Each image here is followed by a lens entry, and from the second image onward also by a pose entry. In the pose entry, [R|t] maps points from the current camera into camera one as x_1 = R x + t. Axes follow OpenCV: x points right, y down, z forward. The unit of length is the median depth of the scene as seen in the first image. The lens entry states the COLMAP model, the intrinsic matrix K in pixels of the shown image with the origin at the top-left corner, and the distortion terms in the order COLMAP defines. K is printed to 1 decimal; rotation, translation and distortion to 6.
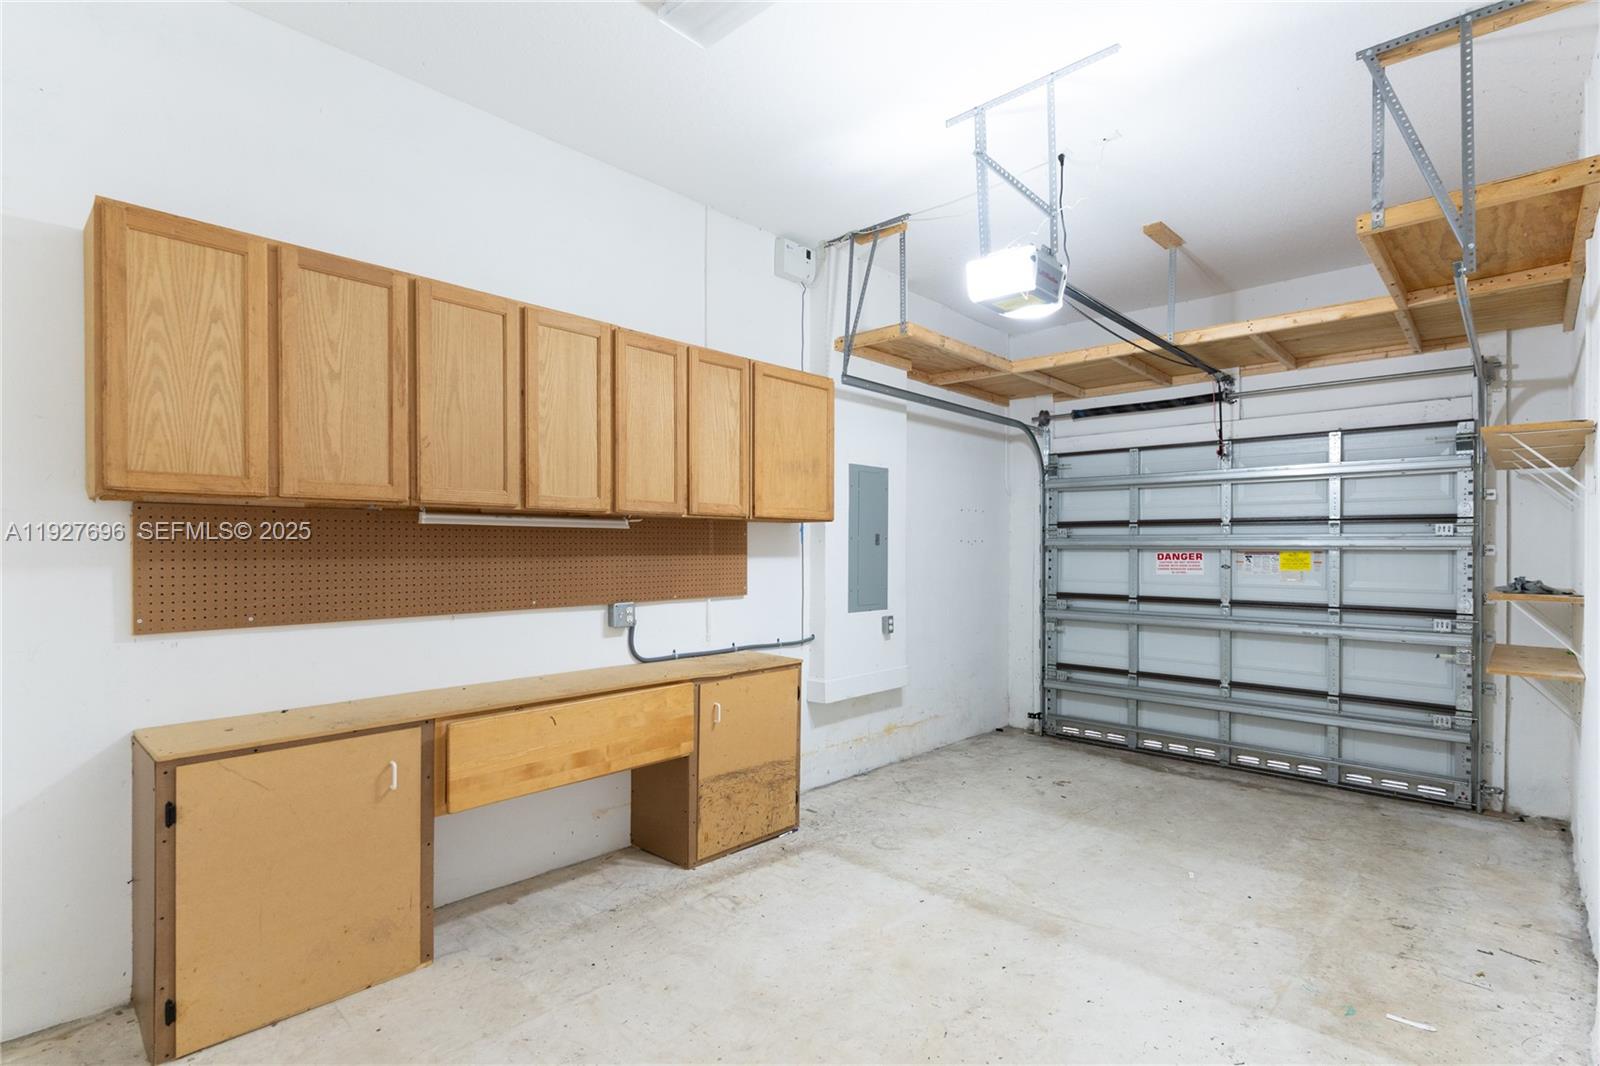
lens RADIAL K [[780.9, 0, 786.5], [0, 780.9, 535.3], [0, 0, 1]] dist [0.002743, 0.000144]
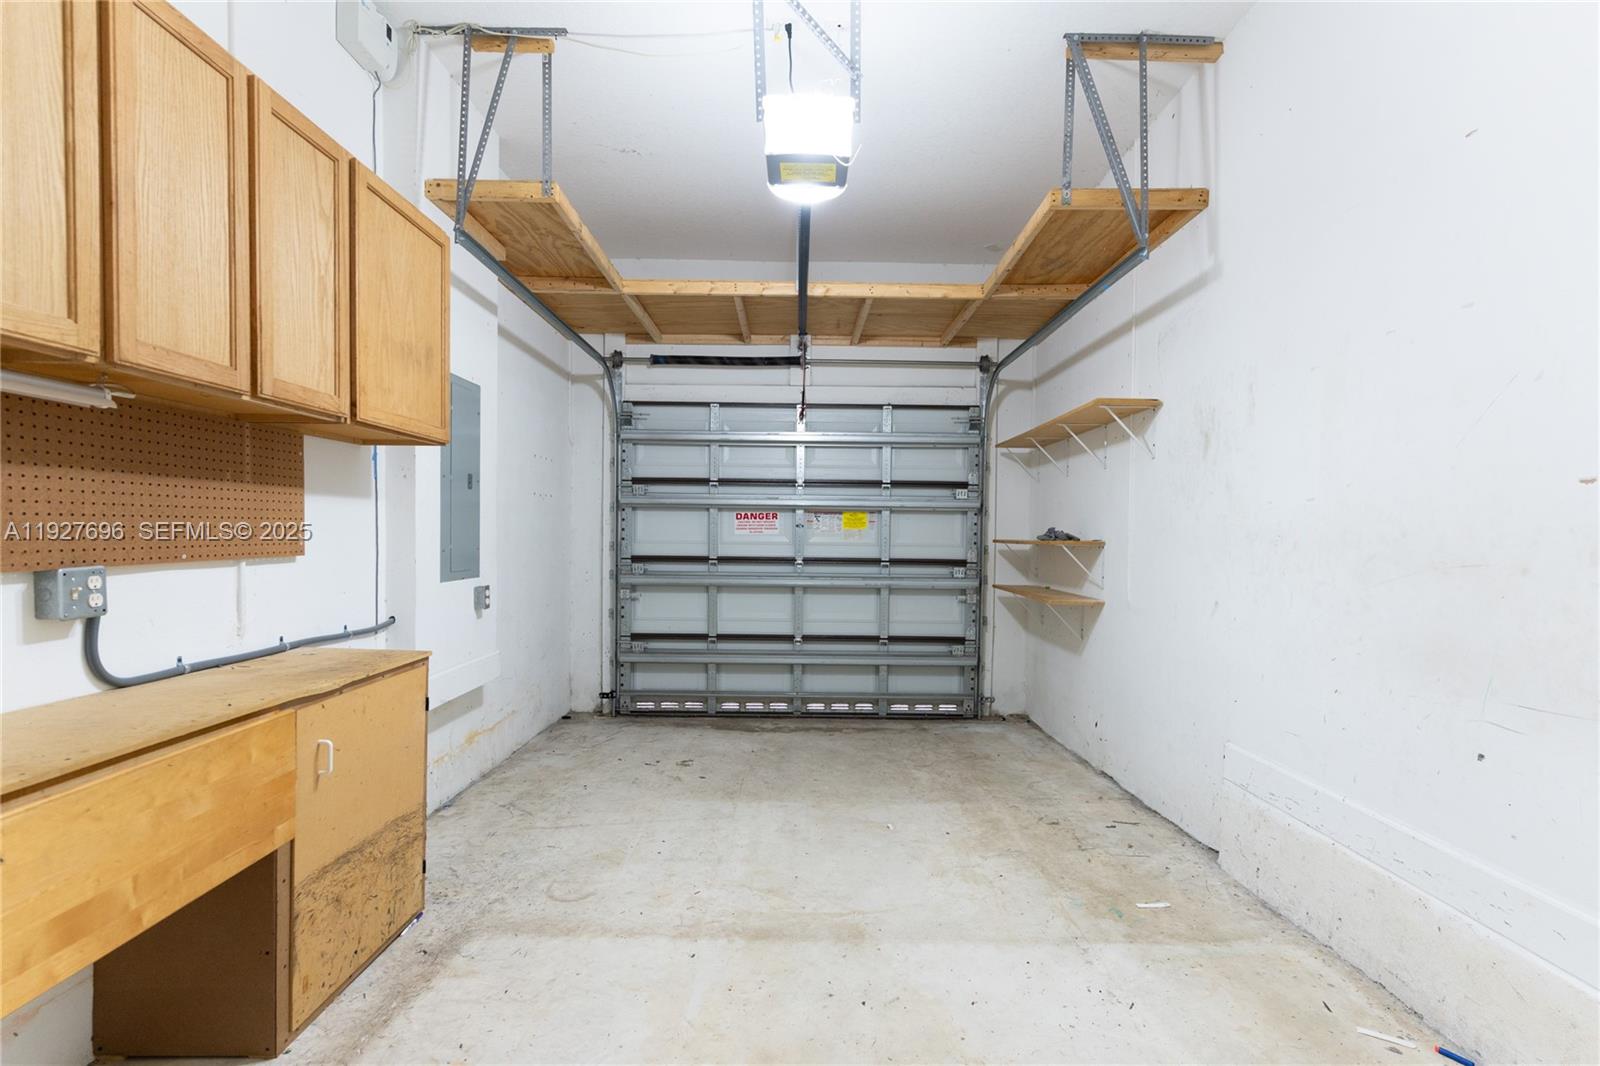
lens RADIAL K [[780.9, 0, 806.2], [0, 780.9, 543.3], [0, 0, 1]] dist [0.002743, 0.000144]
pose [[0.721065, -0.004565, 0.692853, -0.183905], [-0.020082, 0.999420, 0.027485, 0.041697], [-0.692577, -0.033732, 0.720555, 0.292852]]
